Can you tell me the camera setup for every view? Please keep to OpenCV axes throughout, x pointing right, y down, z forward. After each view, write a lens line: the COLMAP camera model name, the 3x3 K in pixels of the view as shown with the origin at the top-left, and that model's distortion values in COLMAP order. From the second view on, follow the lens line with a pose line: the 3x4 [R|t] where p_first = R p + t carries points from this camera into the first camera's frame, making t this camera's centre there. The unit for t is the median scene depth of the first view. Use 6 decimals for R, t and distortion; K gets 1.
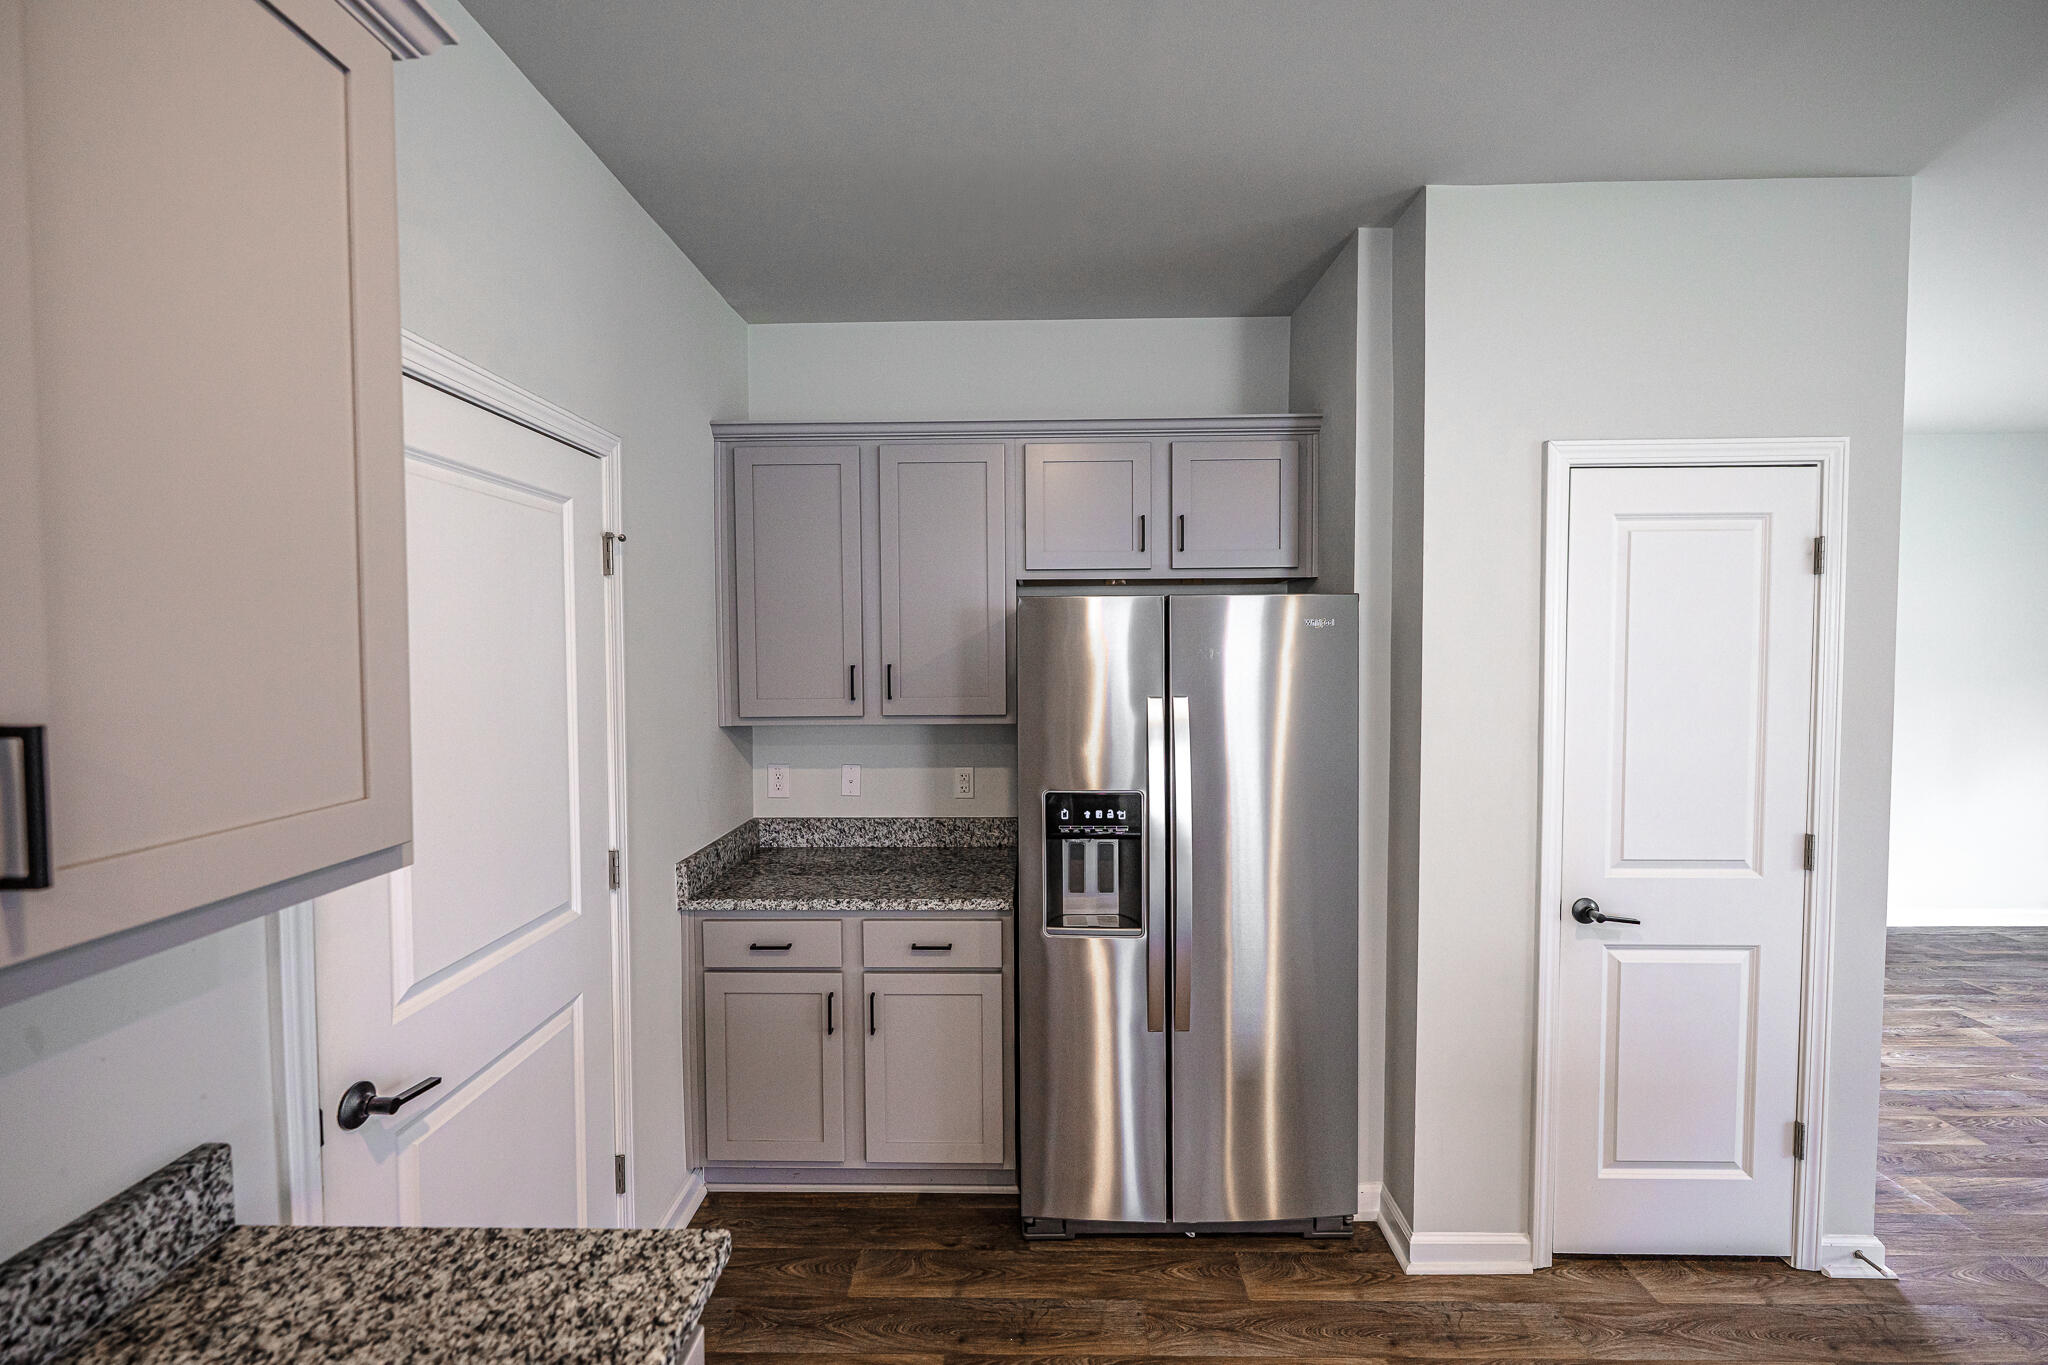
lens RADIAL K [[827.7, 0, 1023.5], [0, 827.7, 676.7], [0, 0, 1]] dist [-0.003586, 0.000178]
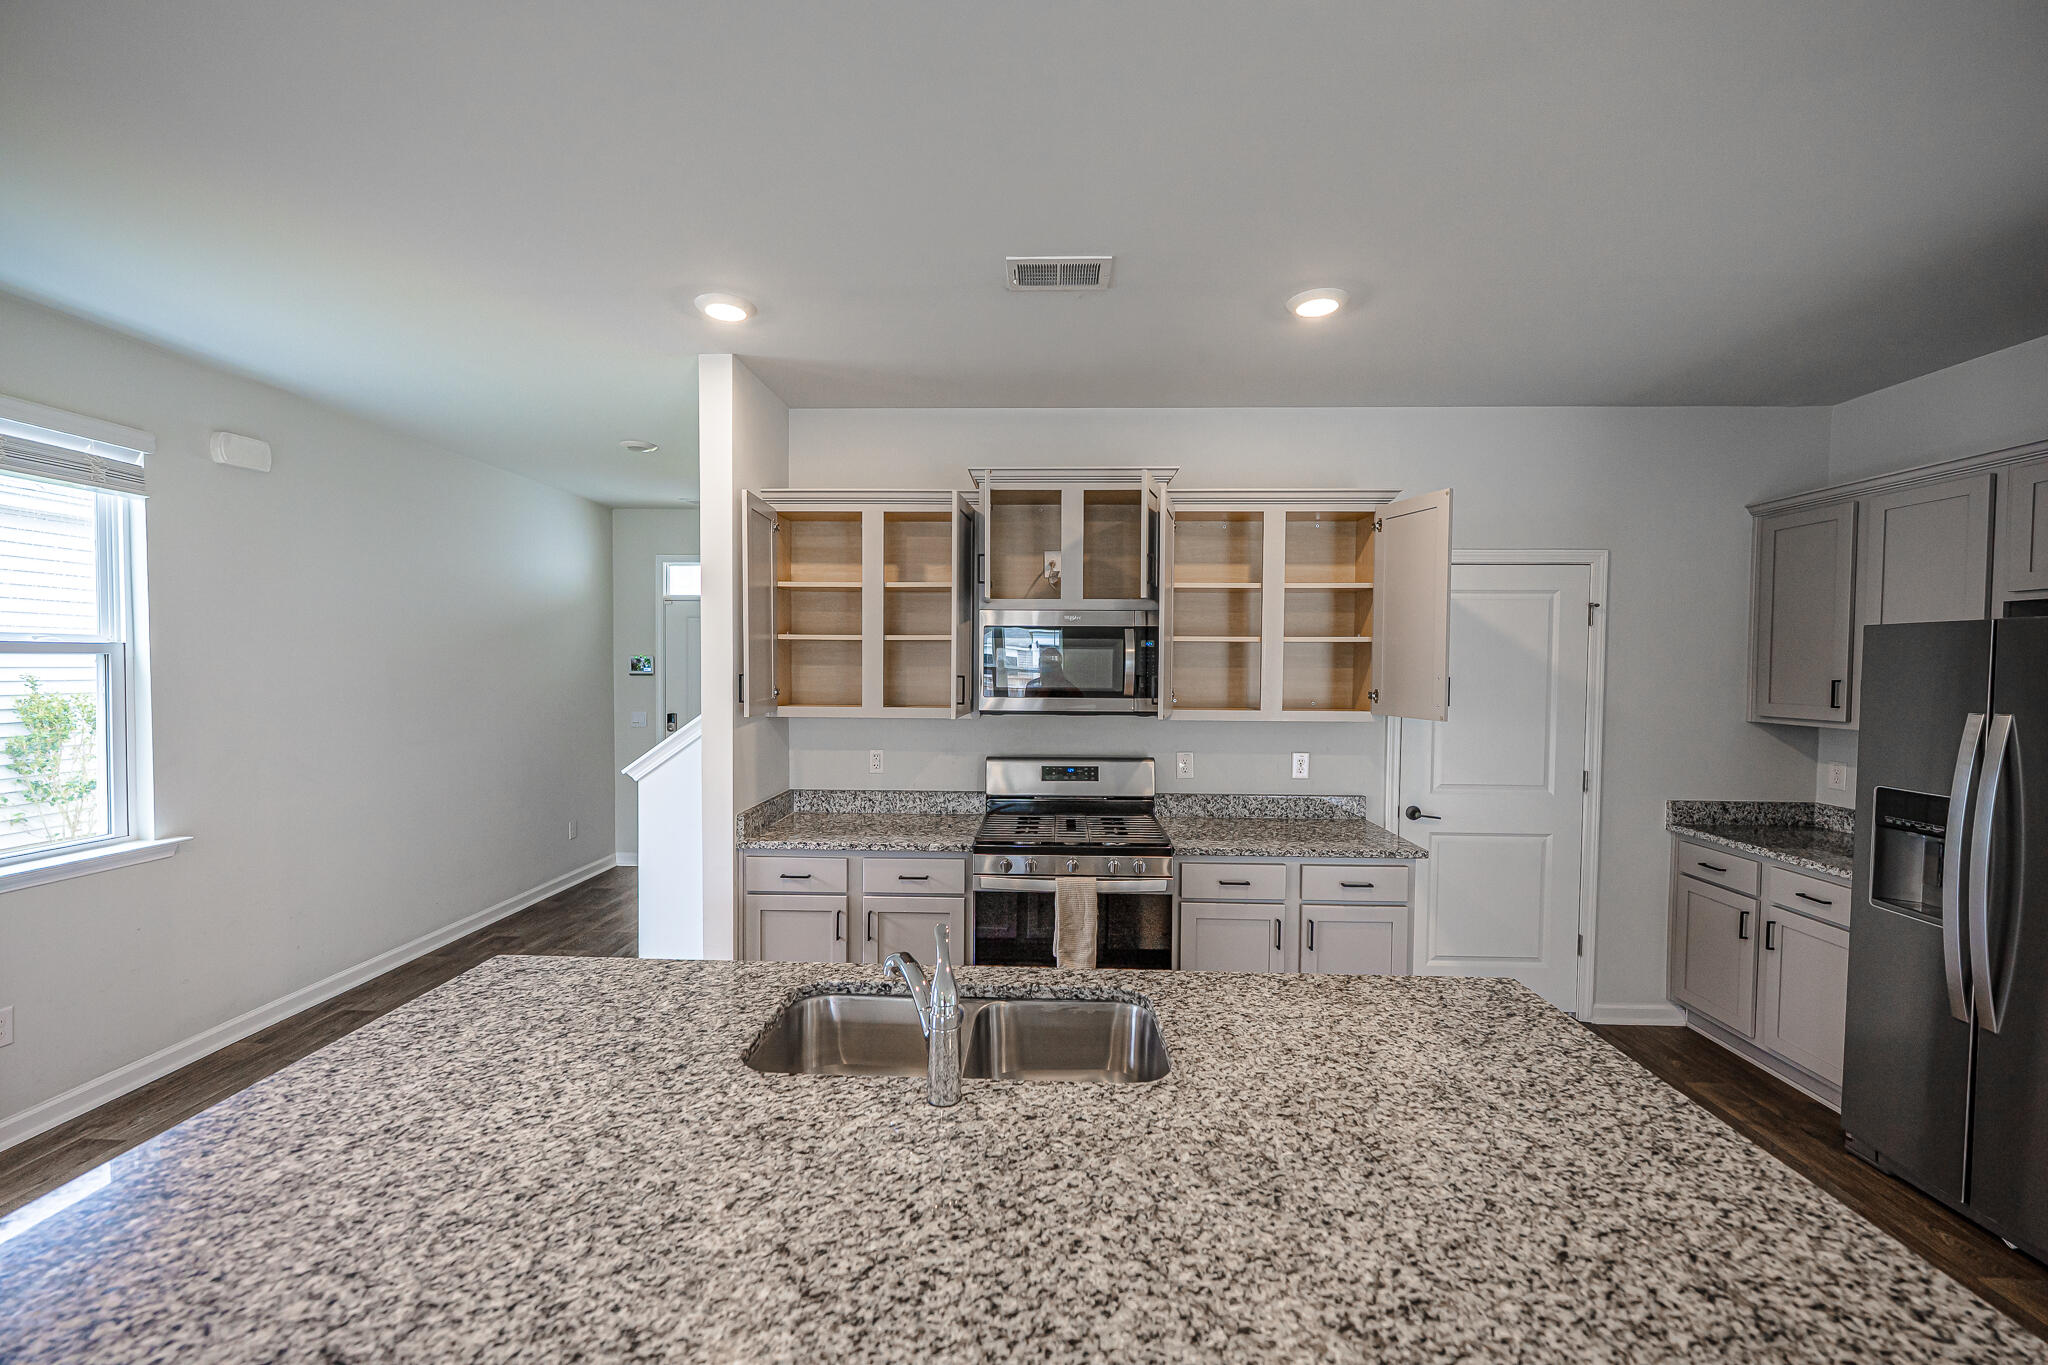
lens RADIAL K [[827.7, 0, 1006.8], [0, 827.7, 688.4], [0, 0, 1]] dist [-0.003586, 0.000178]
pose [[-0.032951, 0.039492, -0.998676, 1.274440], [-0.038321, 0.998434, 0.040747, -0.004453], [0.998722, 0.039613, -0.031386, -0.238764]]
